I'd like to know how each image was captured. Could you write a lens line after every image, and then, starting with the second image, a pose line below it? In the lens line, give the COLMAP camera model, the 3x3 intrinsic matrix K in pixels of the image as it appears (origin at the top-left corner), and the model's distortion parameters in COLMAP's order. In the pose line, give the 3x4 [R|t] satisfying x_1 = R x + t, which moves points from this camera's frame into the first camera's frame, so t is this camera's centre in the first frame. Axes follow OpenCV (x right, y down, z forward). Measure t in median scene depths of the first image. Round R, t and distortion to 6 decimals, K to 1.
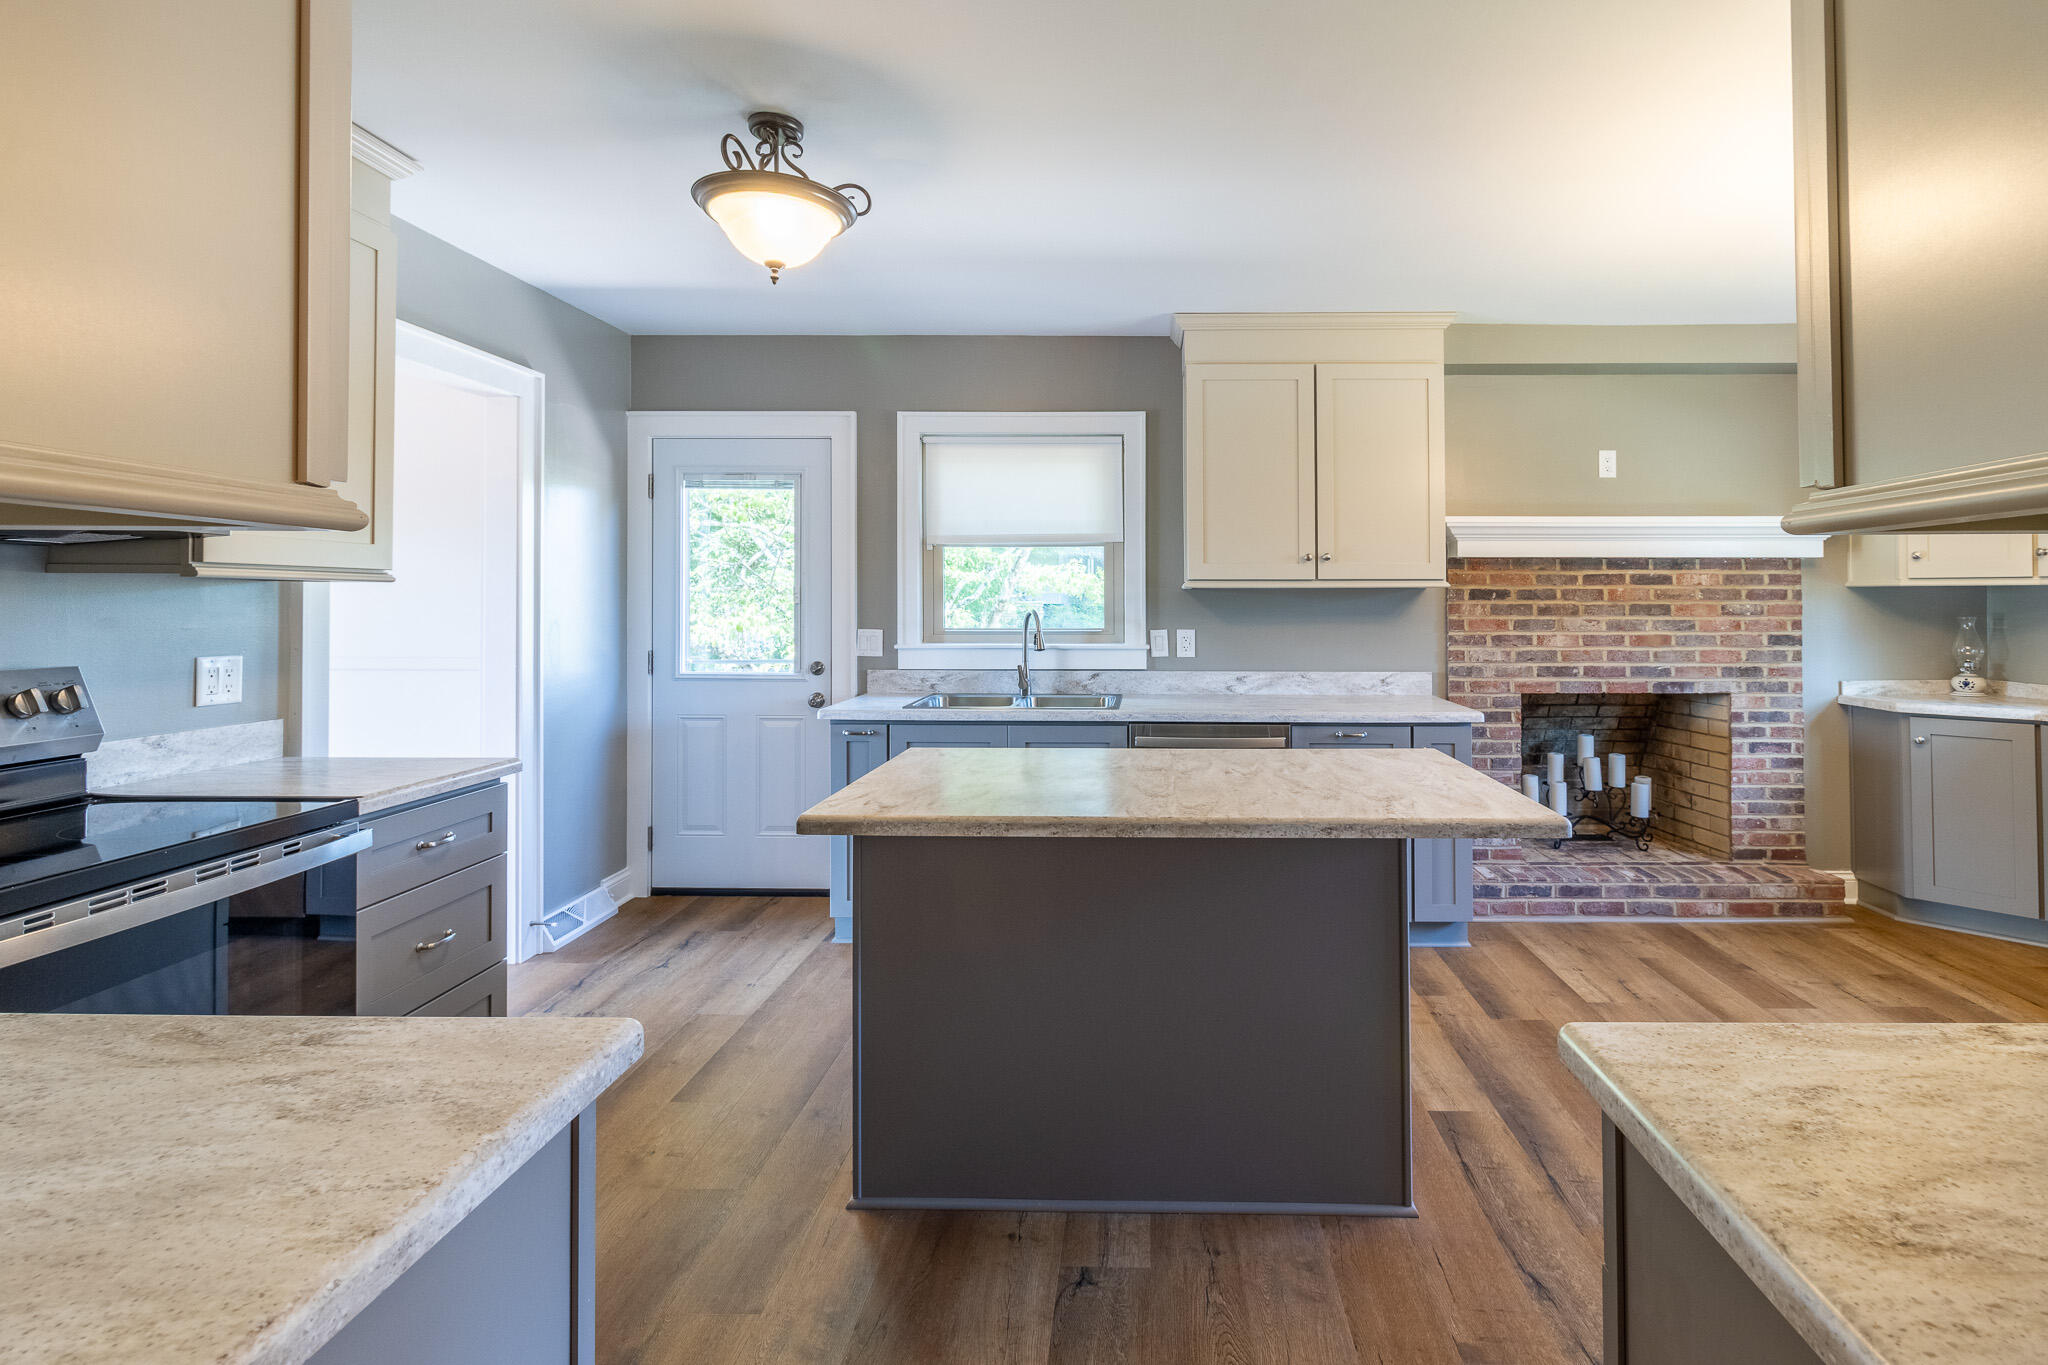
lens RADIAL K [[993.1, 0, 1136.5], [0, 993.1, 605.3], [0, 0, 1]] dist [0.001315, 0.000091]
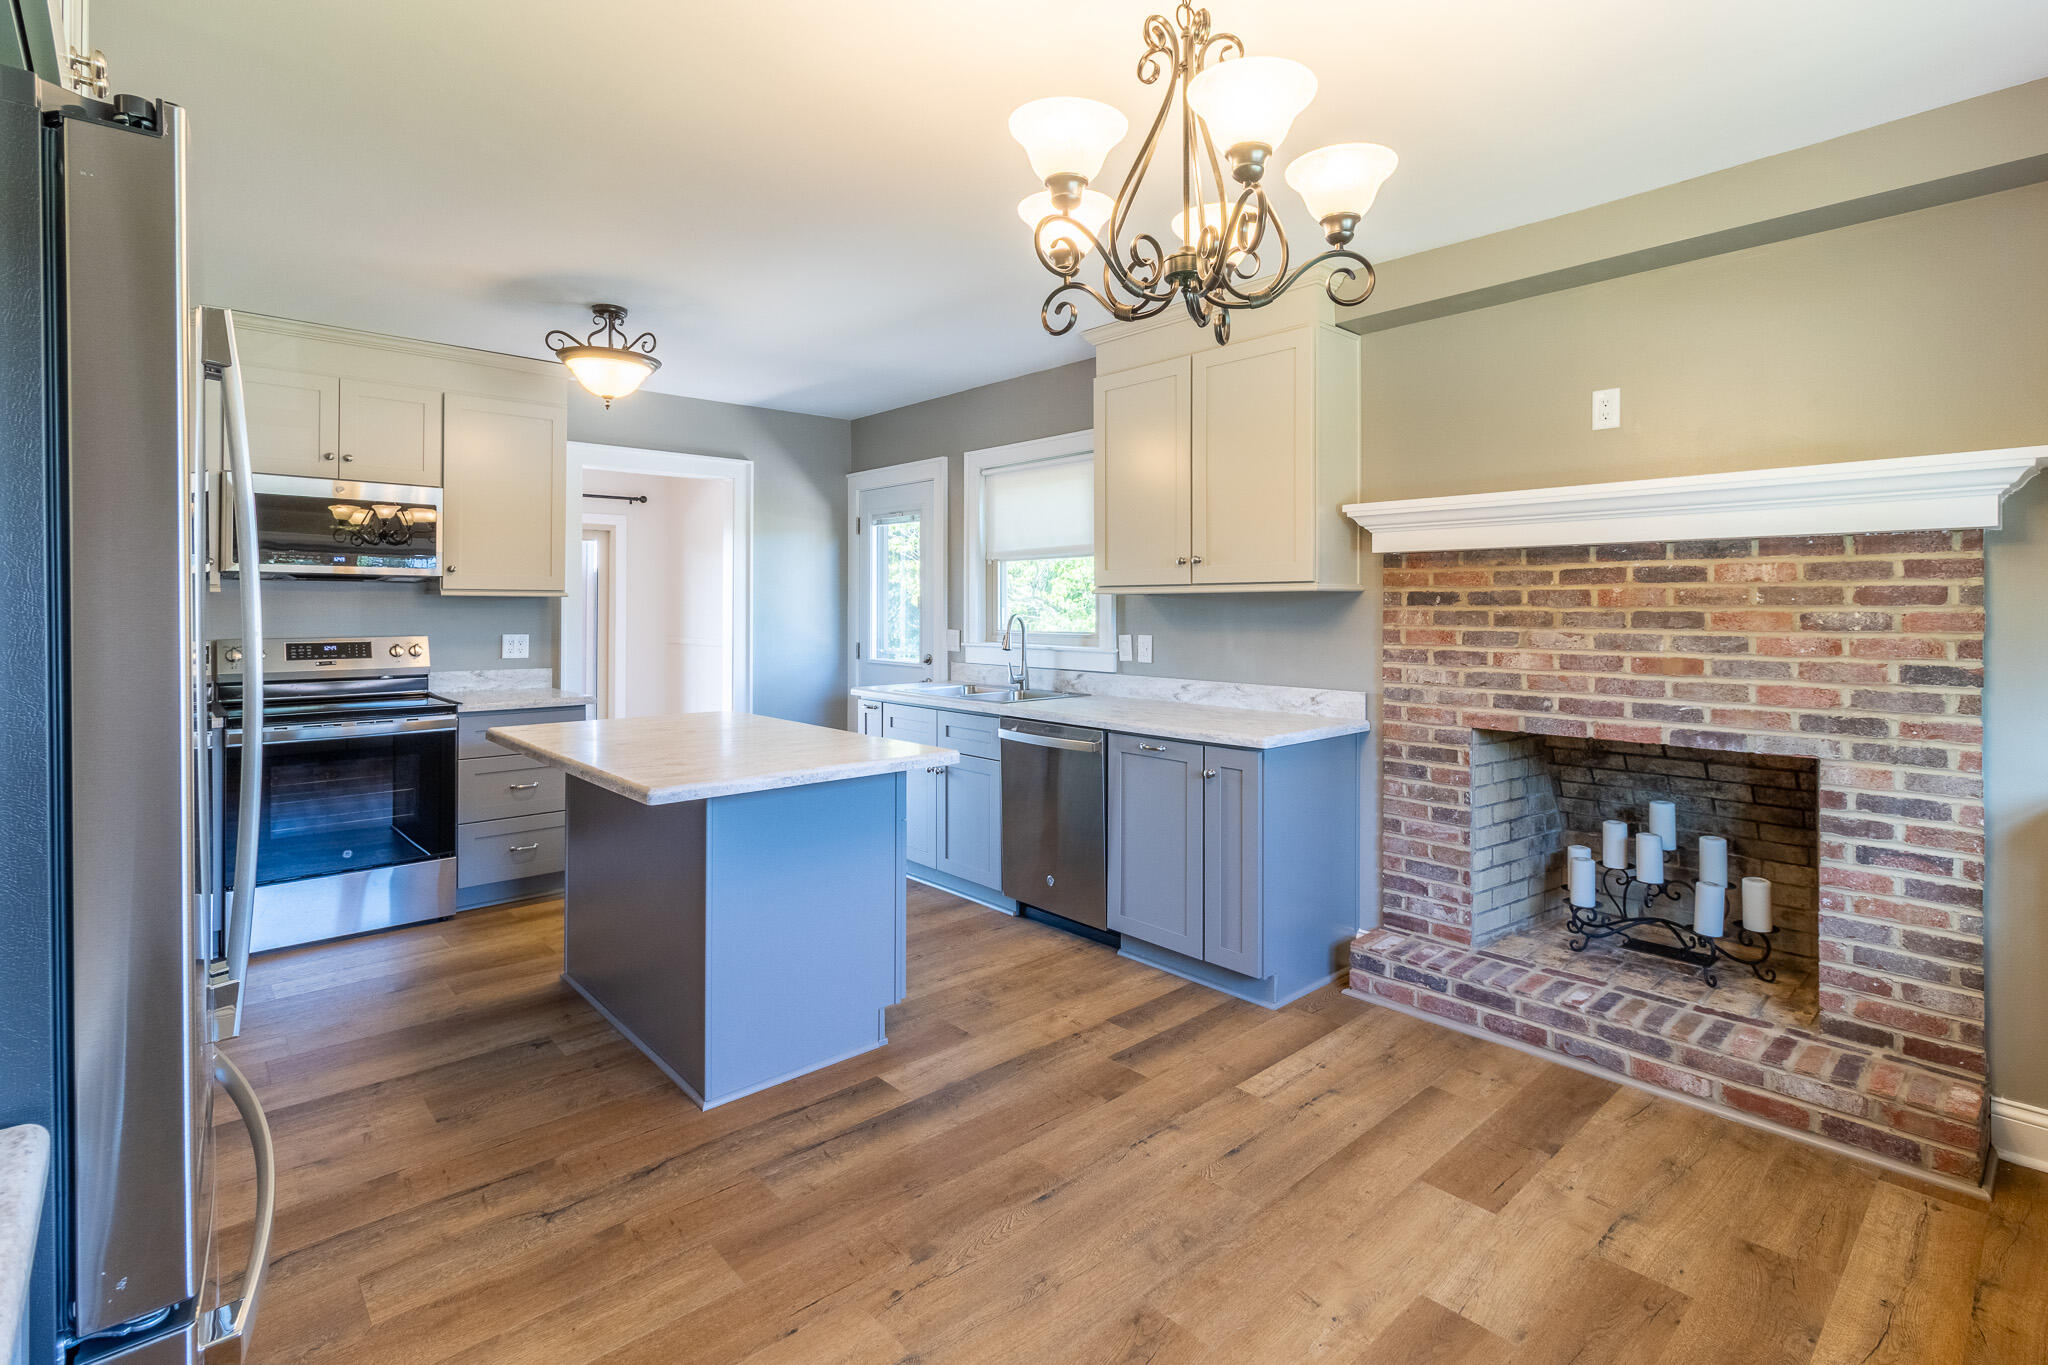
lens RADIAL K [[975.0, 0, 1018.7], [0, 975.0, 623.6], [0, 0, 1]] dist [0.000003, -0.000826]
pose [[0.675297, 0.012158, -0.737446, 0.705346], [-0.002790, 0.999899, 0.013930, -0.000847], [0.737541, -0.007349, 0.675262, 0.238516]]
